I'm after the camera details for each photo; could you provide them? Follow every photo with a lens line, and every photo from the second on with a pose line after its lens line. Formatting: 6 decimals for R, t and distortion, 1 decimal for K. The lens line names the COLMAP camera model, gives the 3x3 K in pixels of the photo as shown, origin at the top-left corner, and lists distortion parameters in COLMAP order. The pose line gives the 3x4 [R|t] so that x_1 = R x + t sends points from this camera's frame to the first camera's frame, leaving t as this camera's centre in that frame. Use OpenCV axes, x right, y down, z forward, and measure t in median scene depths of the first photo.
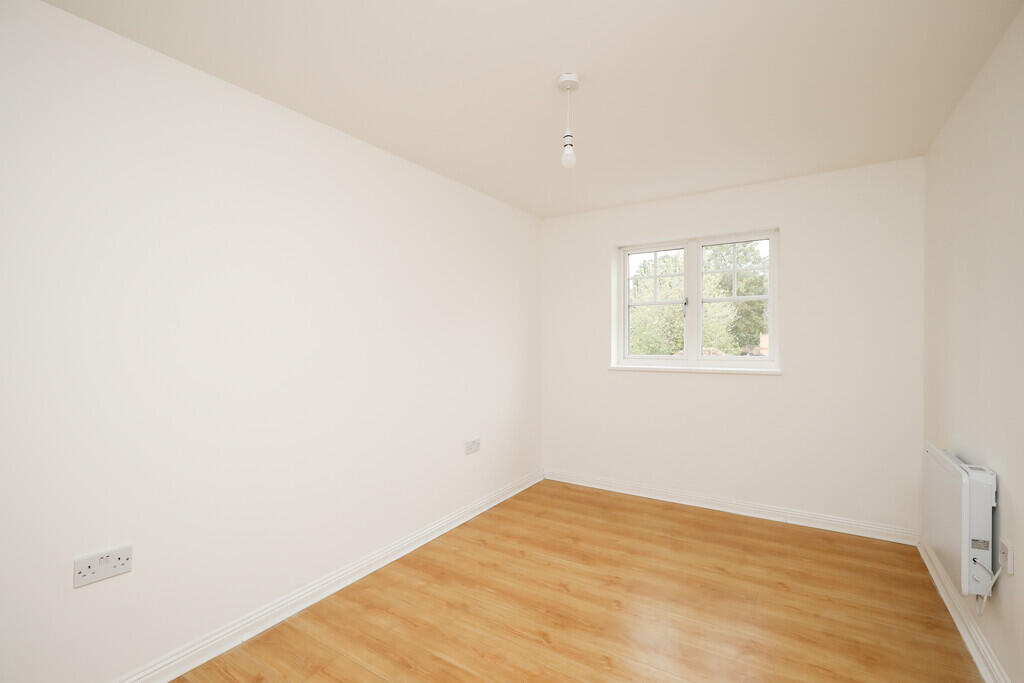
lens RADIAL K [[463.0, 0, 515.3], [0, 463.0, 337.8], [0, 0, 1]] dist [0.002050, -0.000113]
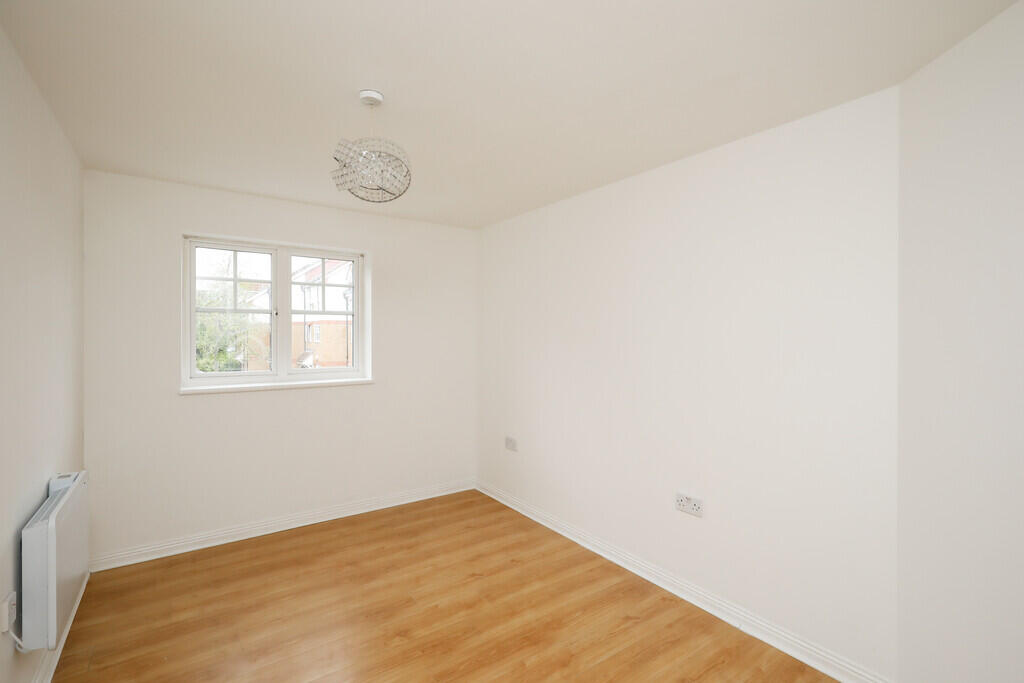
lens RADIAL K [[463.0, 0, 515.9], [0, 463.0, 345.6], [0, 0, 1]] dist [0.002050, -0.000113]
pose [[0.364676, 0.007535, 0.931104, -0.350602], [0.009083, 0.999891, -0.011649, 0.003654], [-0.931090, 0.012705, 0.364567, 0.238119]]
